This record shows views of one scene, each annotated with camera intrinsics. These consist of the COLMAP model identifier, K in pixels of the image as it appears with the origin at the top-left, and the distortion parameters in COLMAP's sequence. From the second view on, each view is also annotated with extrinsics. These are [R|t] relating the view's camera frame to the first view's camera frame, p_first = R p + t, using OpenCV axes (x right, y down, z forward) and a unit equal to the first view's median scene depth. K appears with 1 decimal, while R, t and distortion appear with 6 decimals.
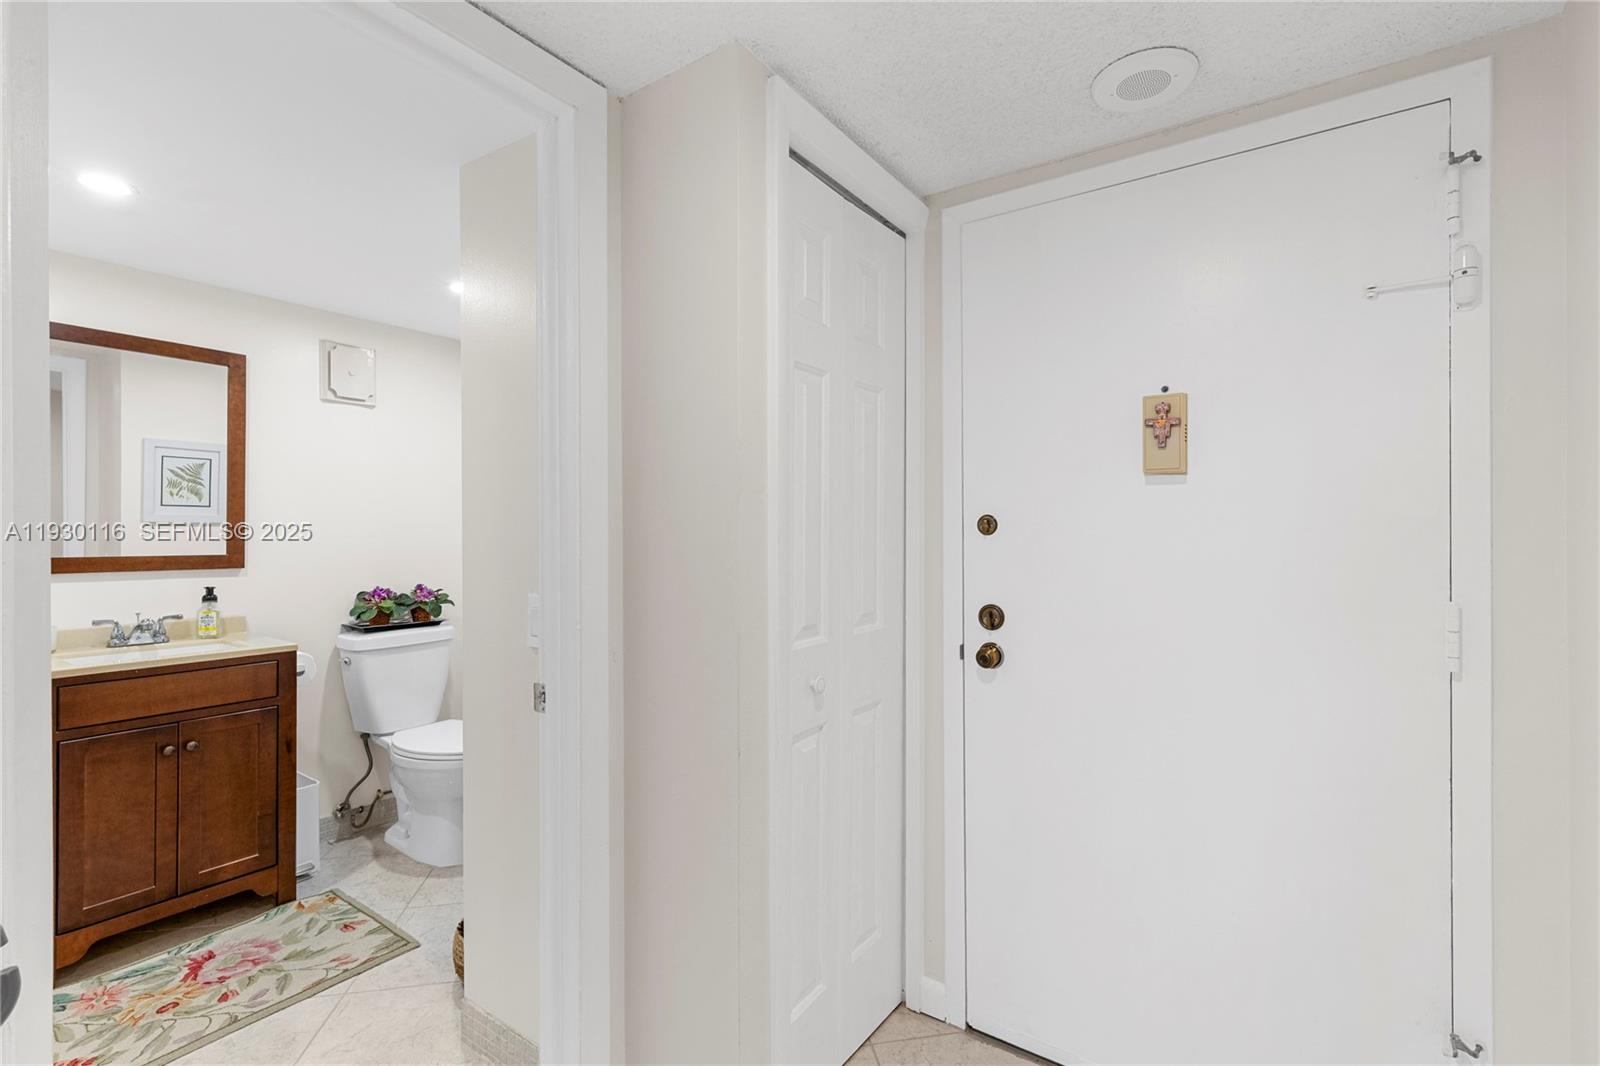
lens RADIAL K [[718.5, 0, 801.7], [0, 718.5, 534.1], [0, 0, 1]] dist [0.009487, 0.000590]
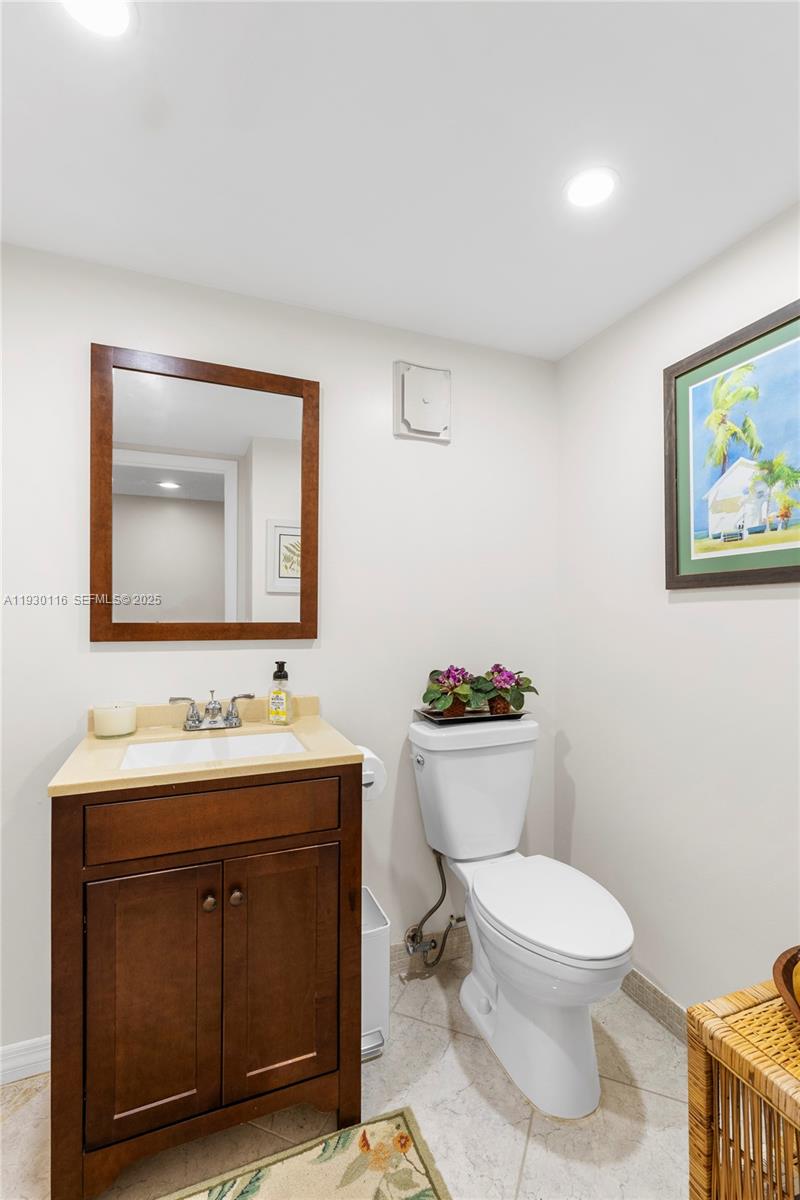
lens RADIAL K [[538.9, 0, 401.8], [0, 538.9, 601.6], [0, 0, 1]] dist [0.009487, 0.000590]
pose [[0.836200, -0.004876, -0.548403, -0.352023], [-0.004680, 0.999861, -0.016026, 0.013636], [0.548405, 0.015968, 0.836060, 0.538928]]
